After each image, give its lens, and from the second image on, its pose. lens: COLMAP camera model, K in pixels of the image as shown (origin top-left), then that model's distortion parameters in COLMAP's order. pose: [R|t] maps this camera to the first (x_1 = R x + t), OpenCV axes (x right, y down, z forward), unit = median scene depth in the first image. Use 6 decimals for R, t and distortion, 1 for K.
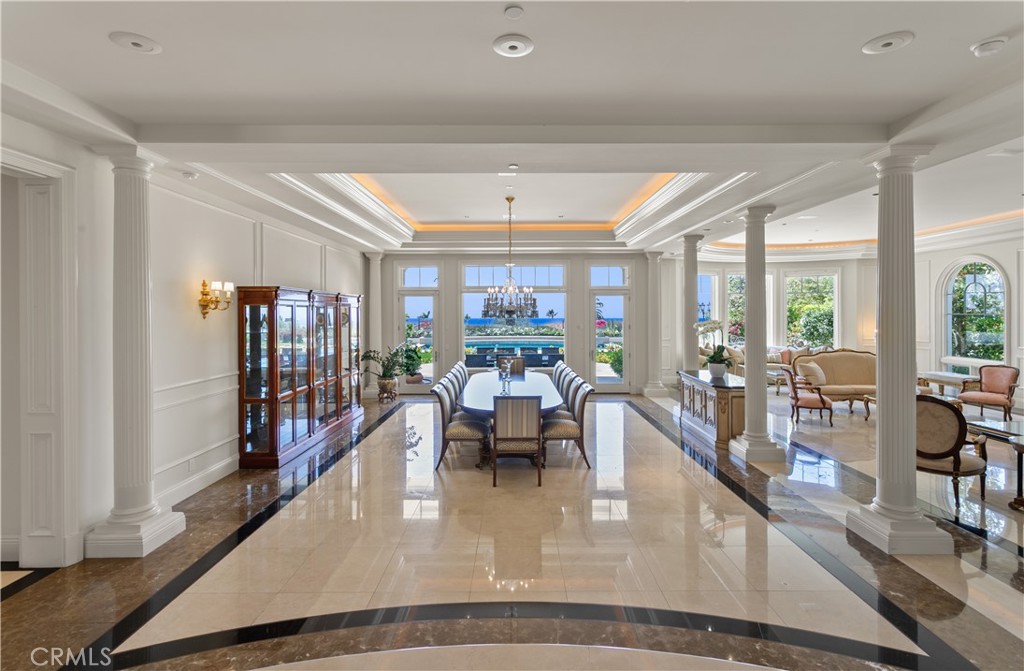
lens RADIAL K [[510.6, 0, 521.4], [0, 510.6, 313.3], [0, 0, 1]] dist [-0.012215, -0.000508]
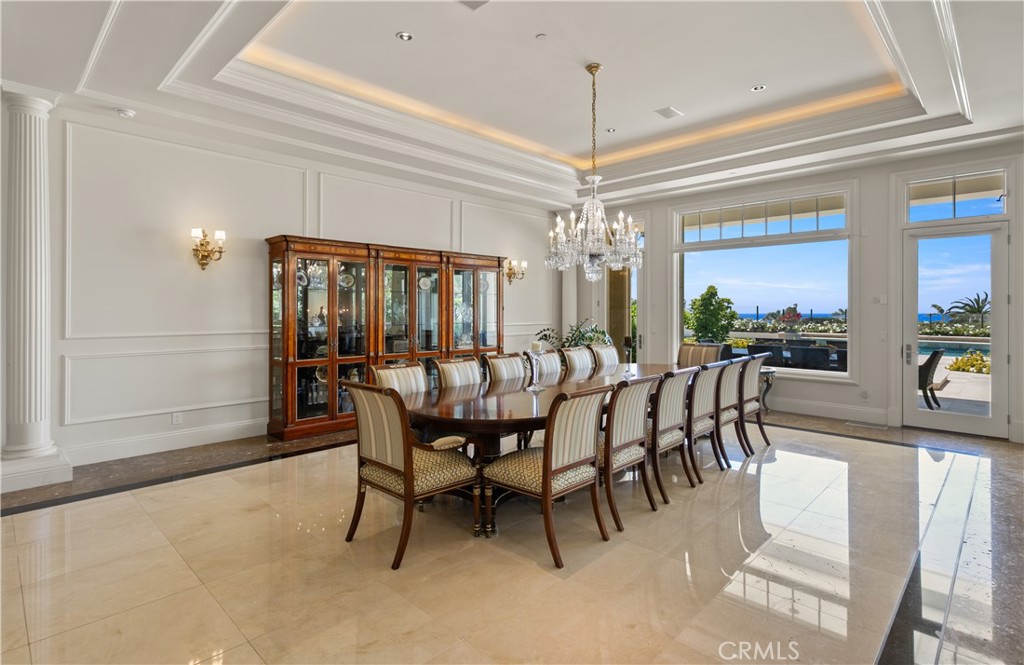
lens RADIAL K [[509.4, 0, 507.8], [0, 509.4, 308.2], [0, 0, 1]] dist [0.004236, 0.000769]
pose [[0.706539, 0.000411, -0.707674, 0.331598], [-0.004364, 0.999983, -0.003776, 0.059700], [0.707661, 0.005756, 0.706529, 0.511259]]
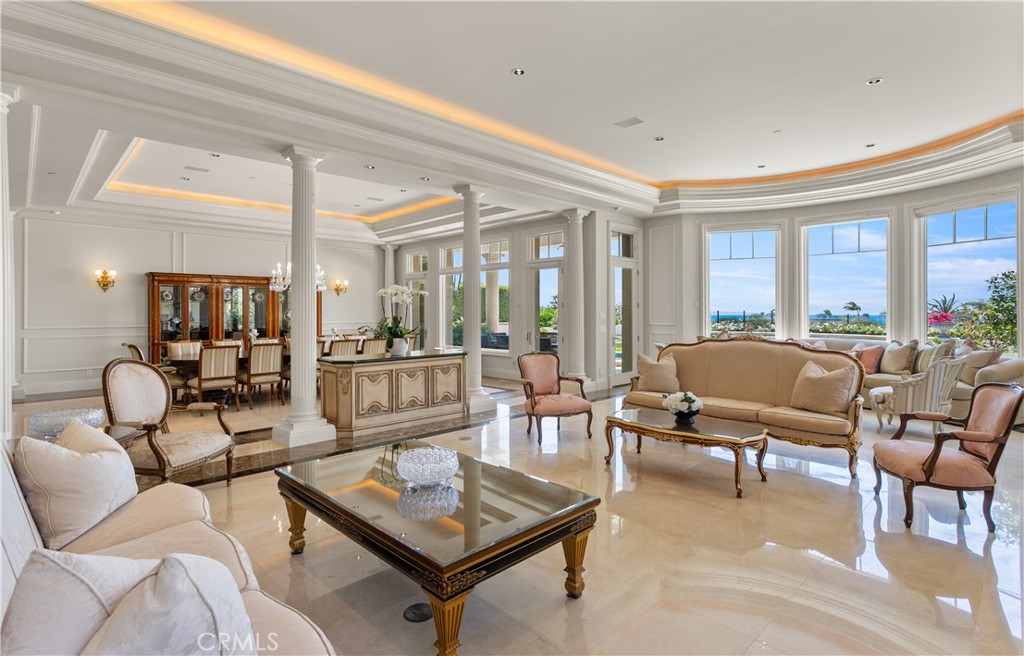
lens RADIAL K [[500.8, 0, 515.7], [0, 500.8, 311.5], [0, 0, 1]] dist [0.001705, 0.000543]
pose [[0.693398, -0.003665, -0.720546, 1.144802], [0.001357, 0.999992, -0.003781, 0.060759], [0.720554, 0.001643, 0.693397, 0.580732]]
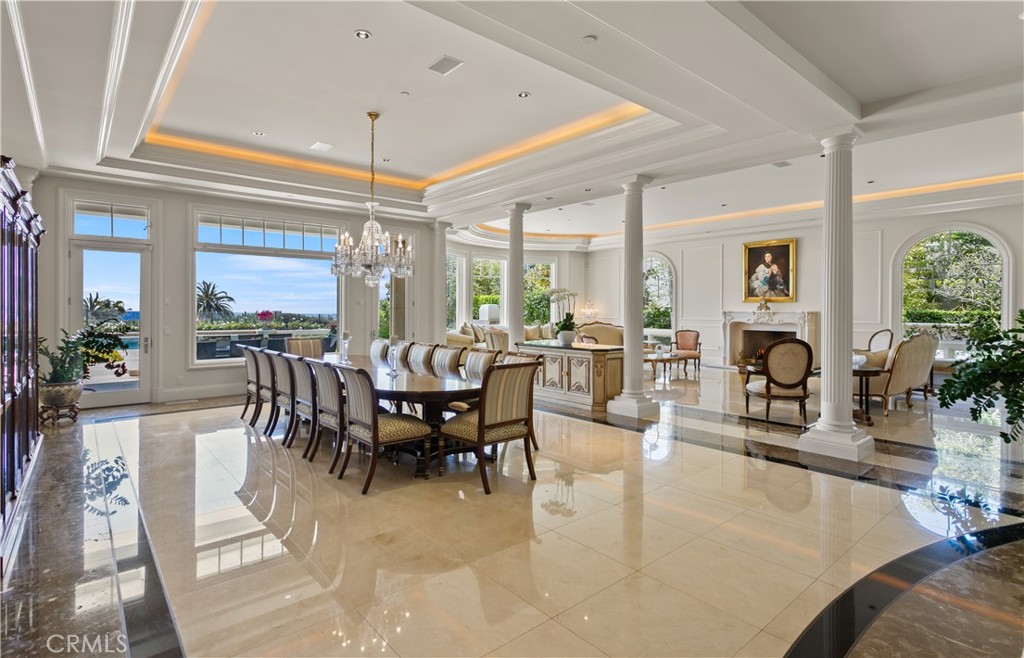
lens RADIAL K [[500.8, 0, 515.7], [0, 500.8, 312.5], [0, 0, 1]] dist [0.001705, 0.000543]
pose [[0.763519, 0.000476, 0.645785, -0.336062], [-0.003328, 0.999989, 0.003198, 0.059286], [-0.645777, -0.004591, 0.763513, 0.310763]]
